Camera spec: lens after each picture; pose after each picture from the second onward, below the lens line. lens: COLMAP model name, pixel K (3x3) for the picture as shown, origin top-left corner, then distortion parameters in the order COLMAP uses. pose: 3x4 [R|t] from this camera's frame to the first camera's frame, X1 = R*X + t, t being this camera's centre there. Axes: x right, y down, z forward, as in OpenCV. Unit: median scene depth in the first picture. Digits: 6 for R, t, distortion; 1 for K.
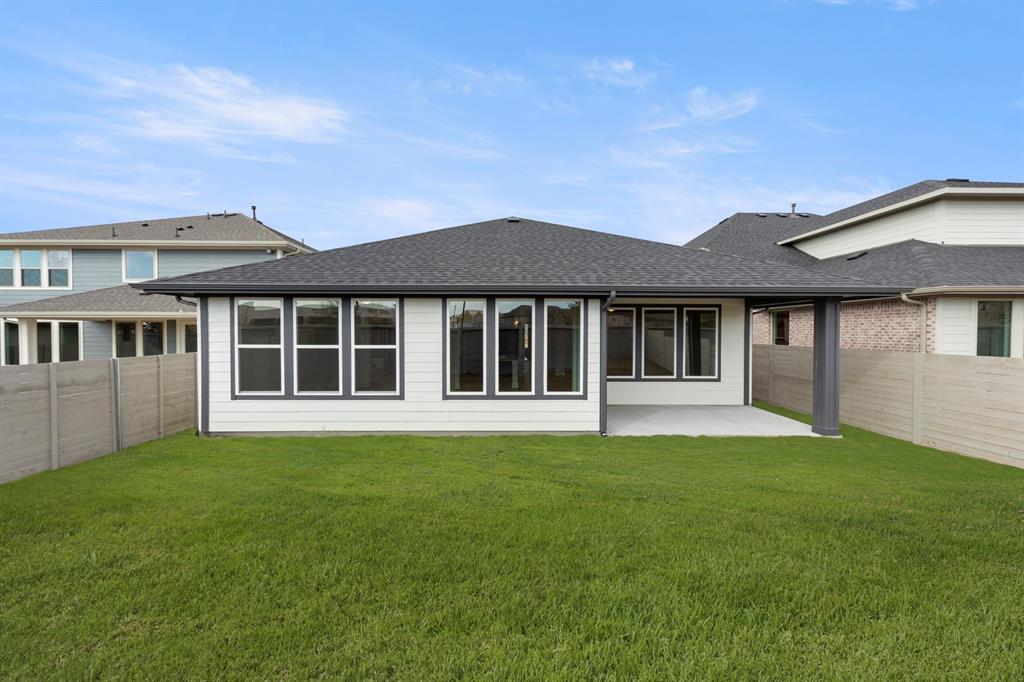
lens RADIAL K [[368.3, 0, 512.0], [0, 368.3, 341.0], [0, 0, 1]] dist [0.013740, -0.000024]
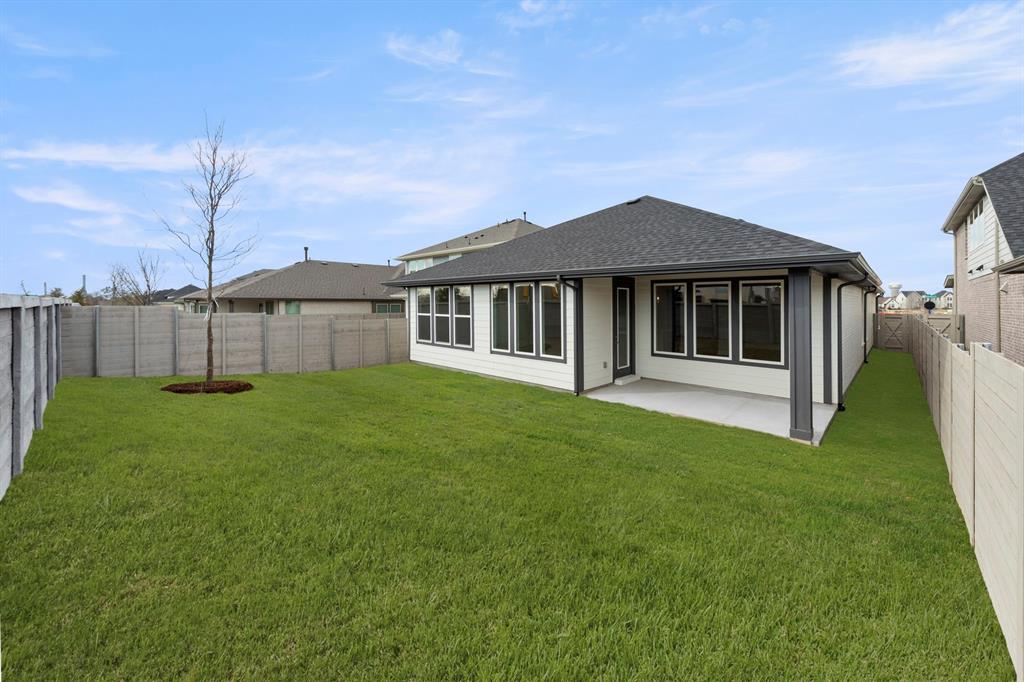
lens RADIAL K [[379.2, 0, 518.9], [0, 379.2, 307.0], [0, 0, 1]] dist [-0.001321, -0.000153]
pose [[0.734237, 0.005288, -0.678873, 0.895634], [-0.020845, 0.999674, -0.014758, -0.004330], [0.678574, 0.024987, 0.734107, -0.021109]]
